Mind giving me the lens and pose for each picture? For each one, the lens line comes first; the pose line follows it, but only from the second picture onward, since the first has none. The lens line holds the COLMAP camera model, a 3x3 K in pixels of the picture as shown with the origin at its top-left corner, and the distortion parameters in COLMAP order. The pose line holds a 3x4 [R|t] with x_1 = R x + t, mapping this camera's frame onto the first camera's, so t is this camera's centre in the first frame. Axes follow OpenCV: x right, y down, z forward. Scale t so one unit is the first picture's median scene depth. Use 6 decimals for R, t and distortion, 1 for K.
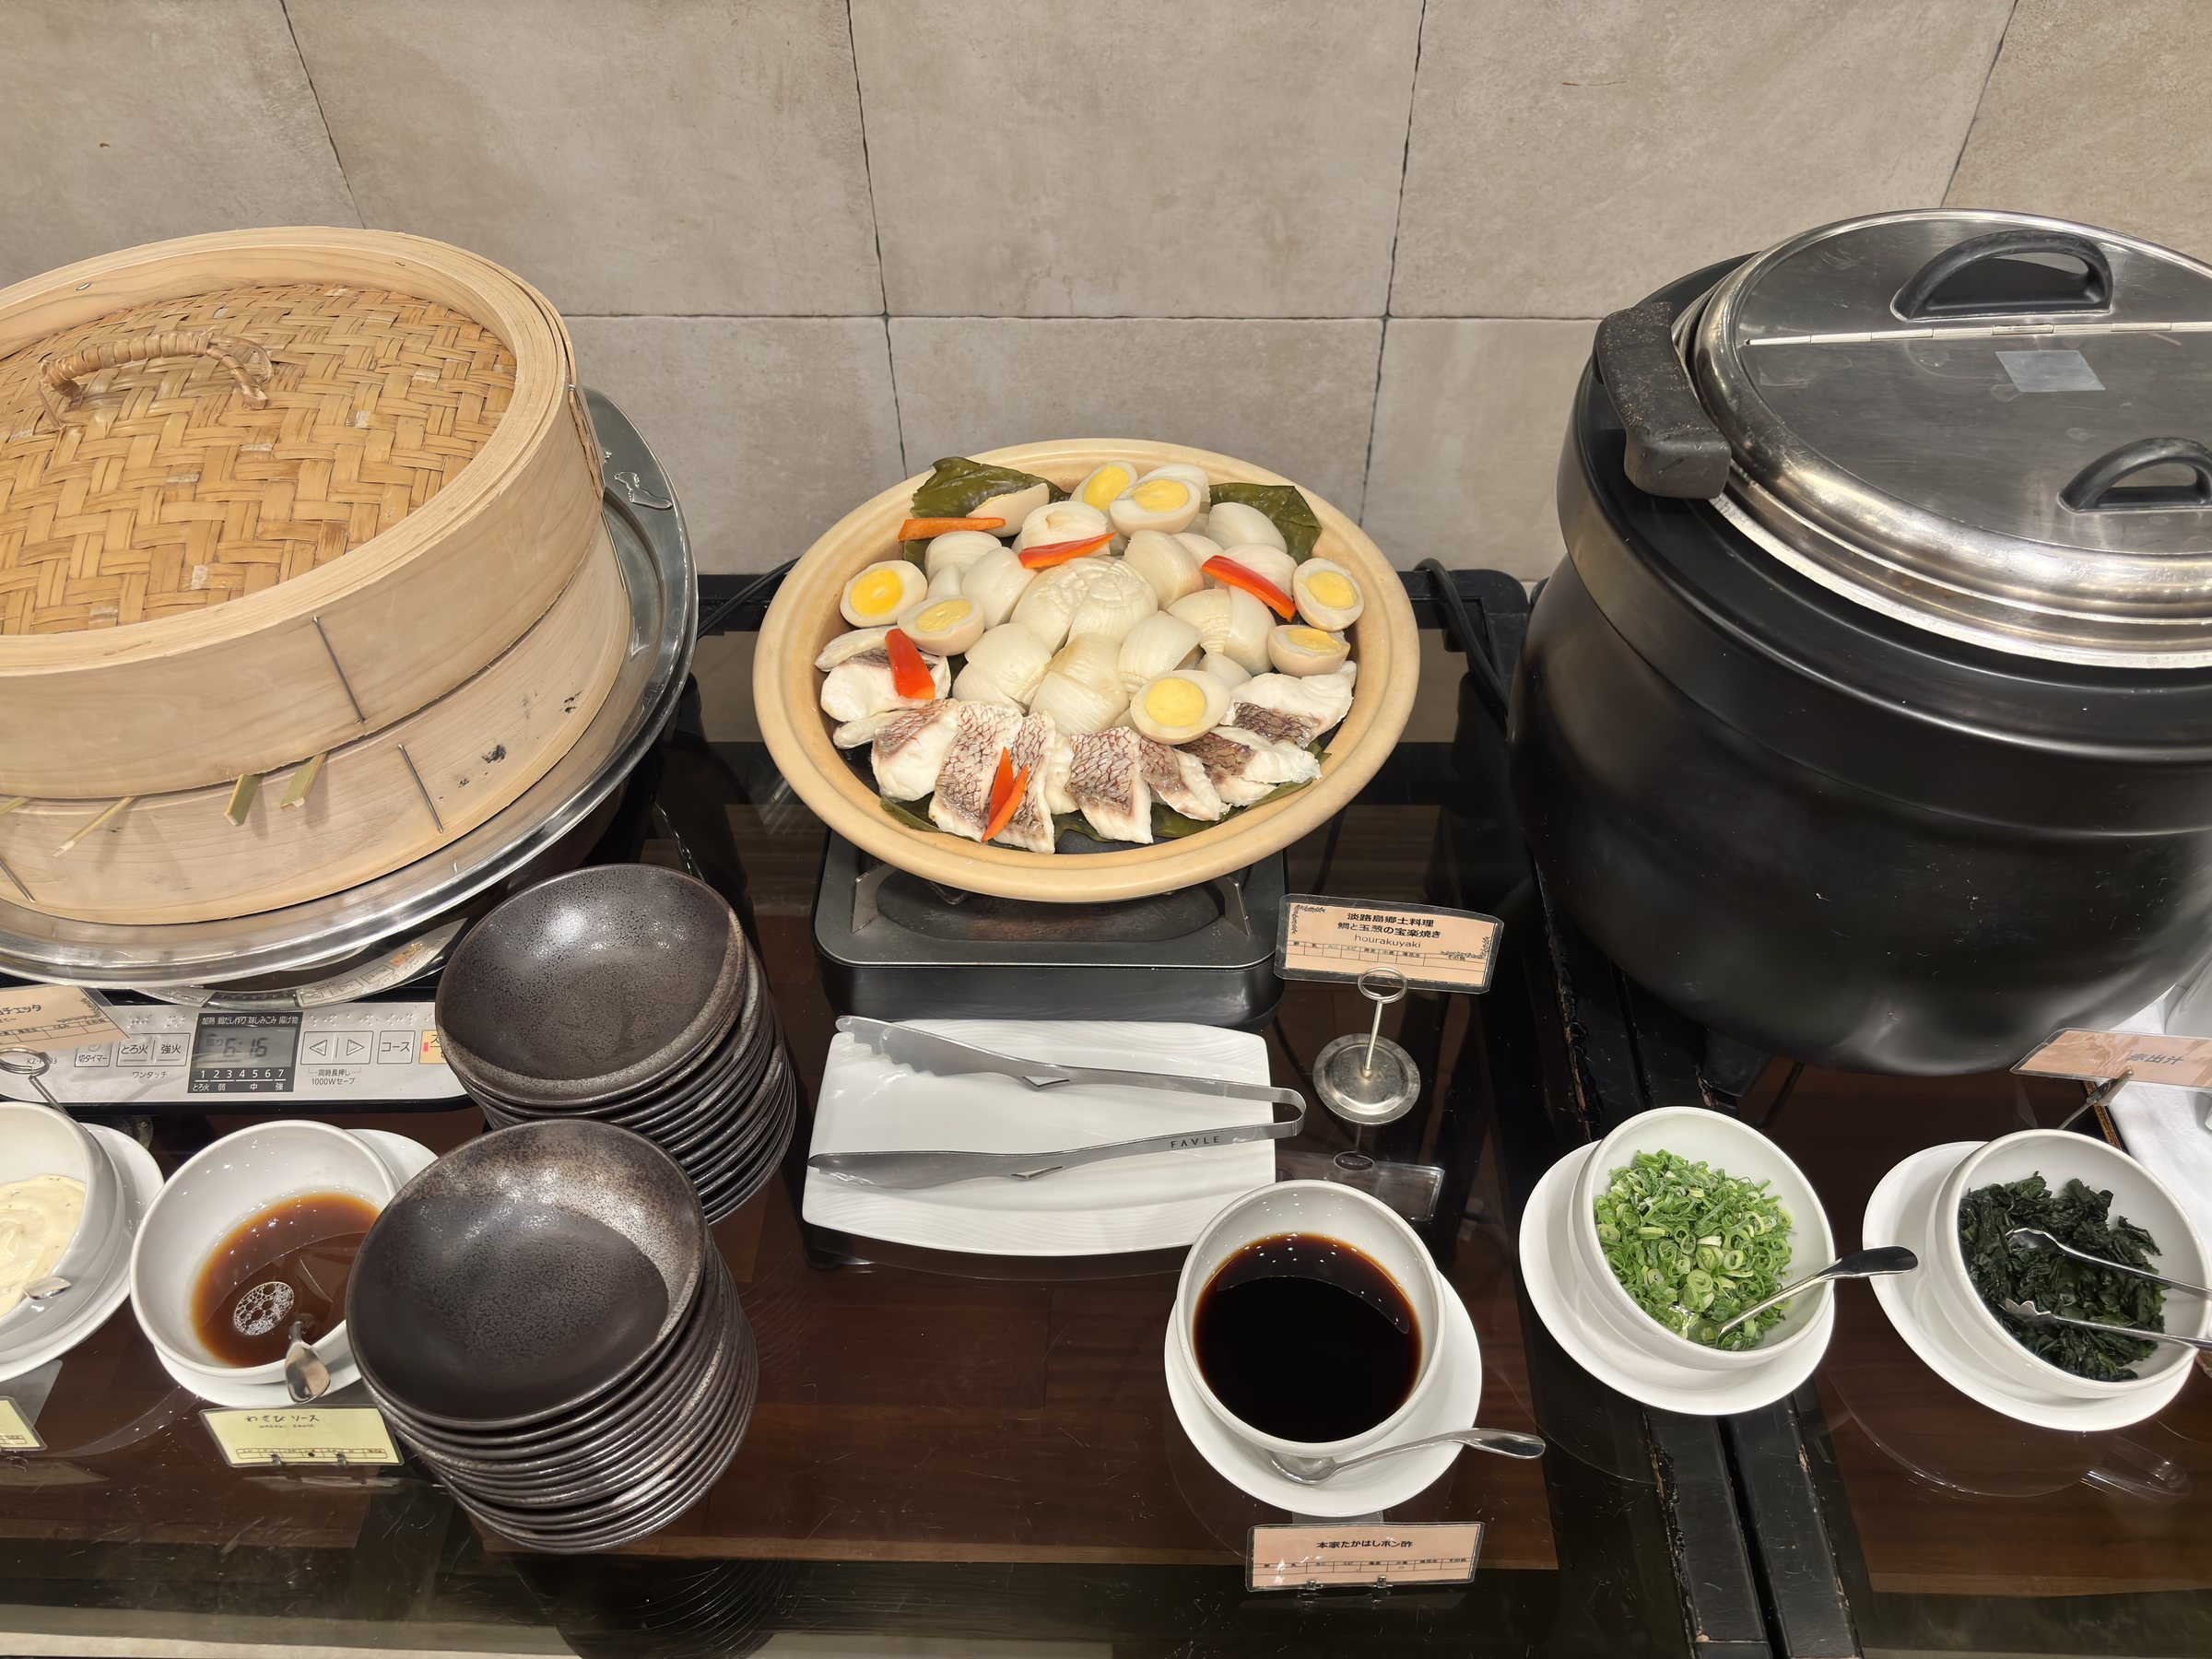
lens RADIAL K [[1792.5, 0, 1115.9], [0, 1792.5, 837.2], [0, 0, 1]] dist [0.044056, -0.037691]
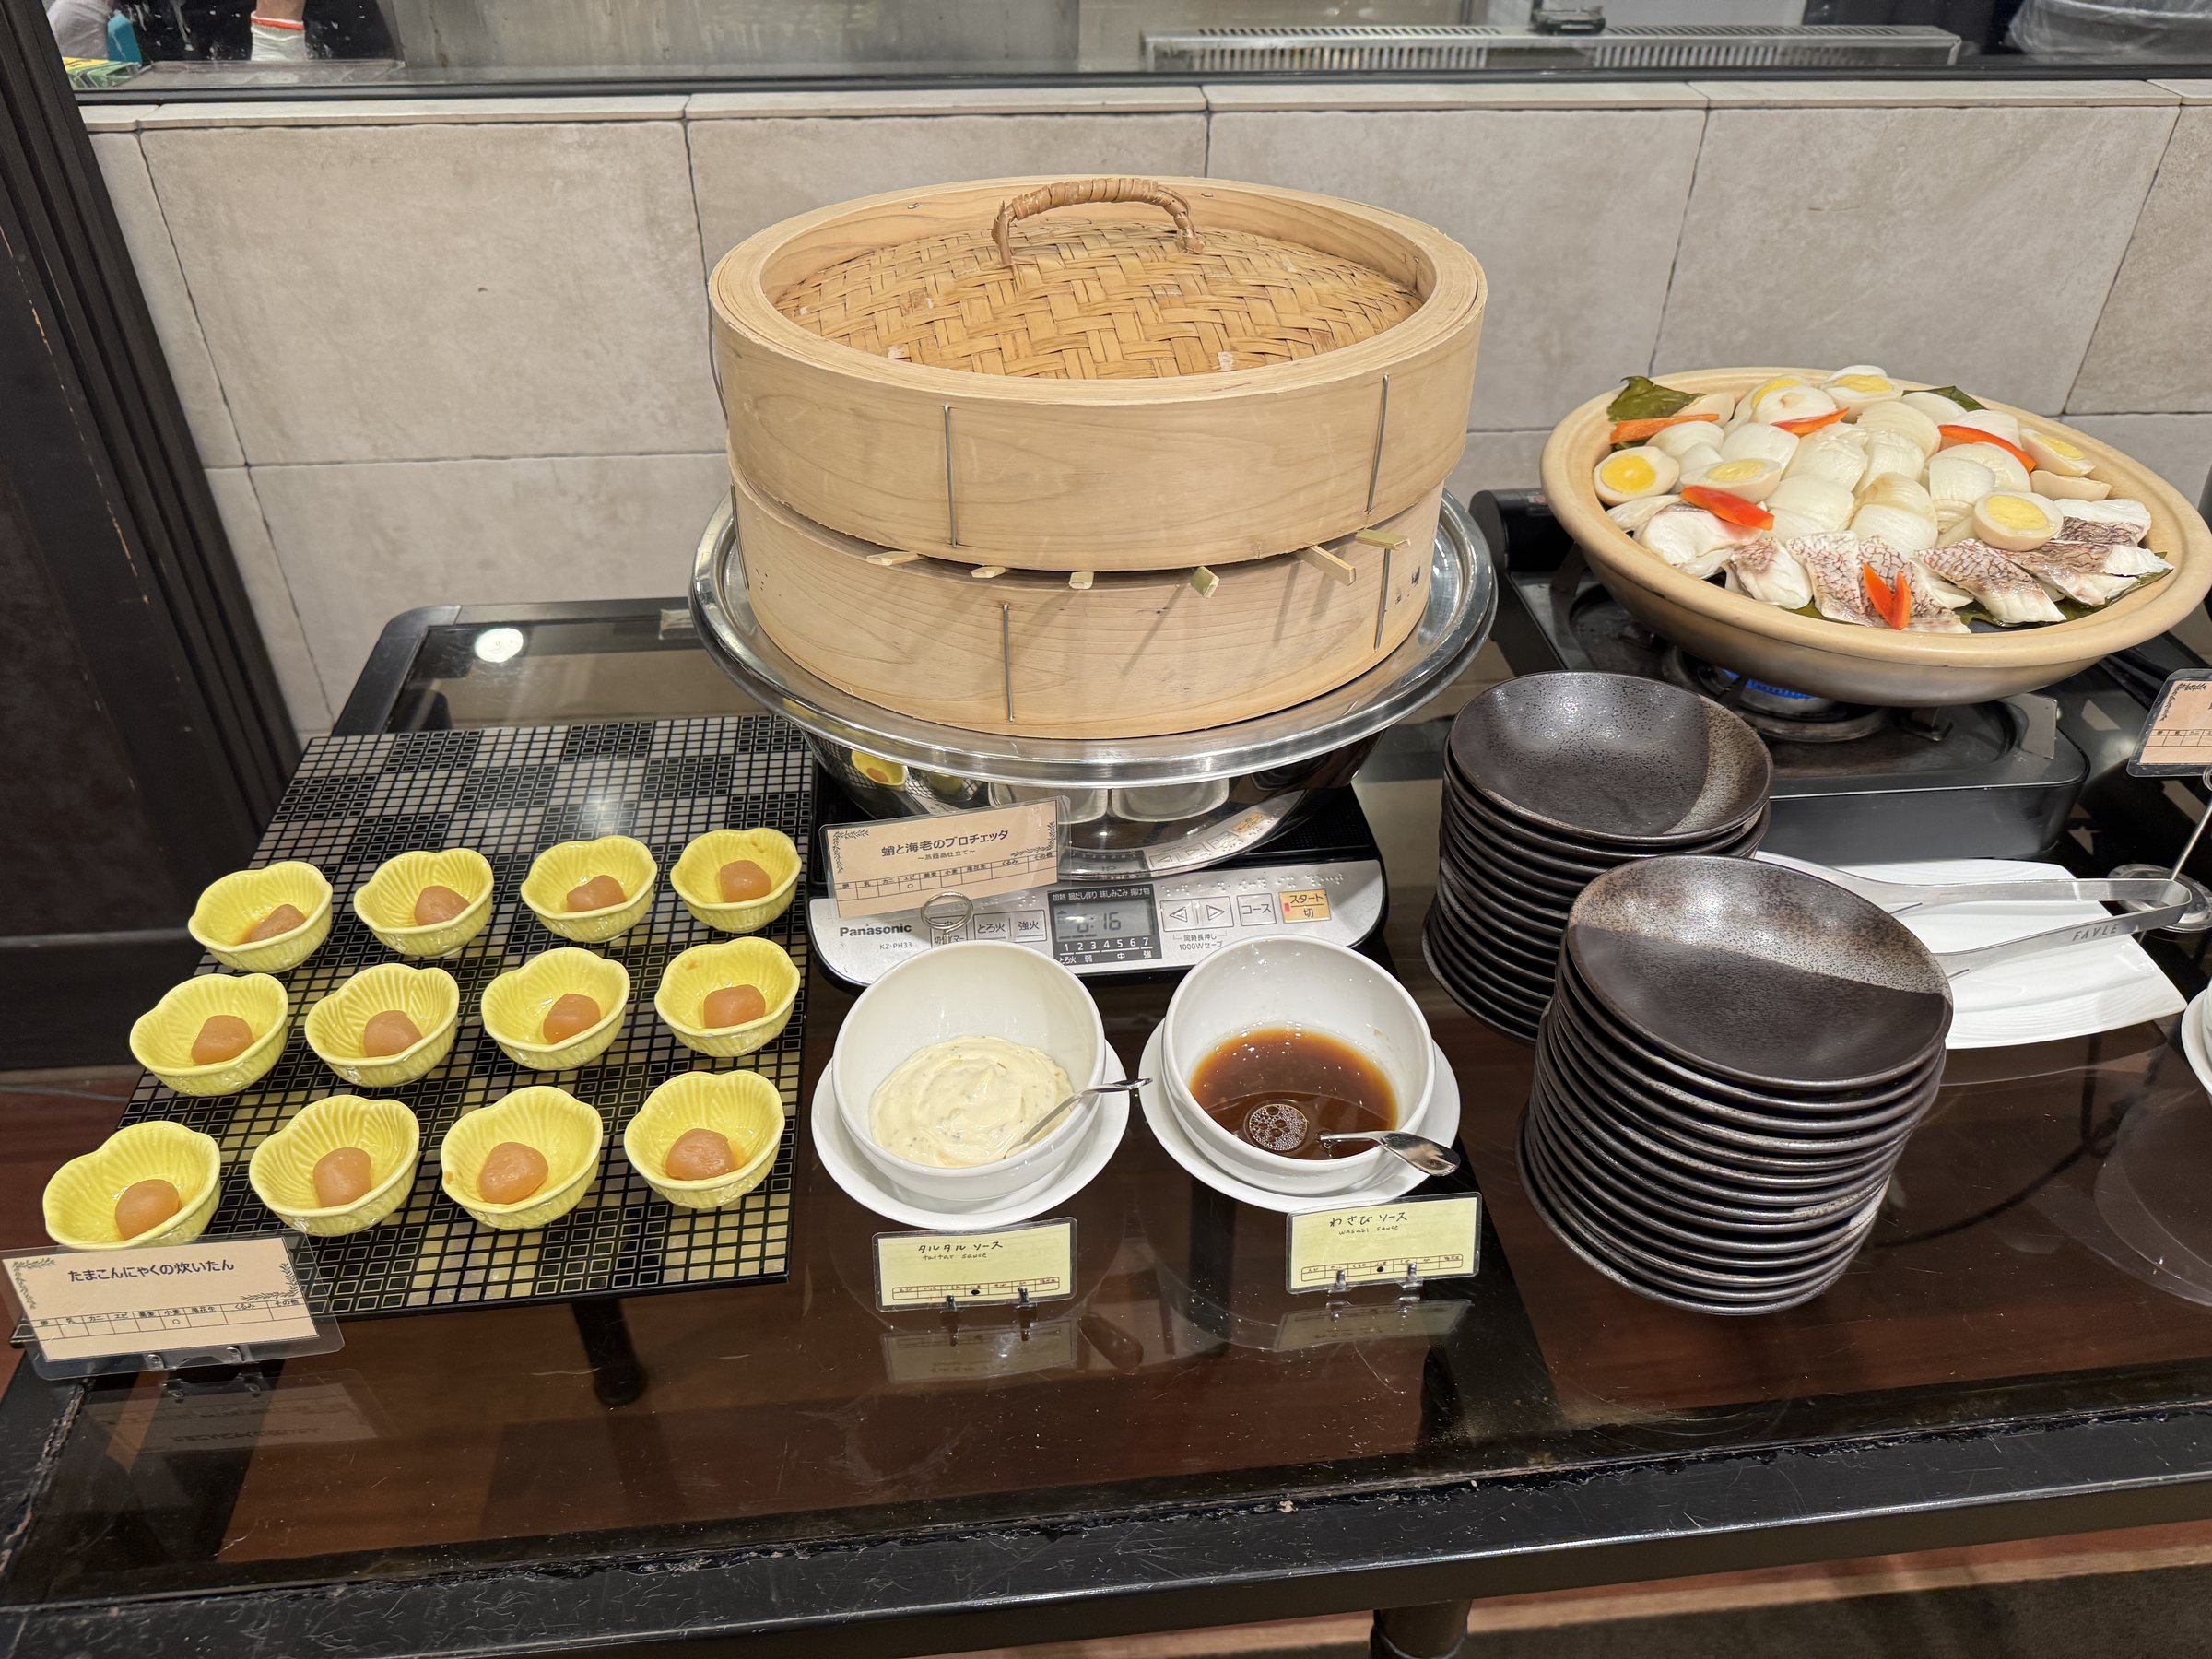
lens RADIAL K [[1663.3, 0, 1102.3], [0, 1663.3, 826.2], [0, 0, 1]] dist [0.028940, -0.017175]
pose [[0.990914, -0.050329, 0.124728, -0.360693], [0.073396, 0.979445, -0.187882, 0.143158], [-0.112708, 0.195330, 0.974240, 0.076535]]
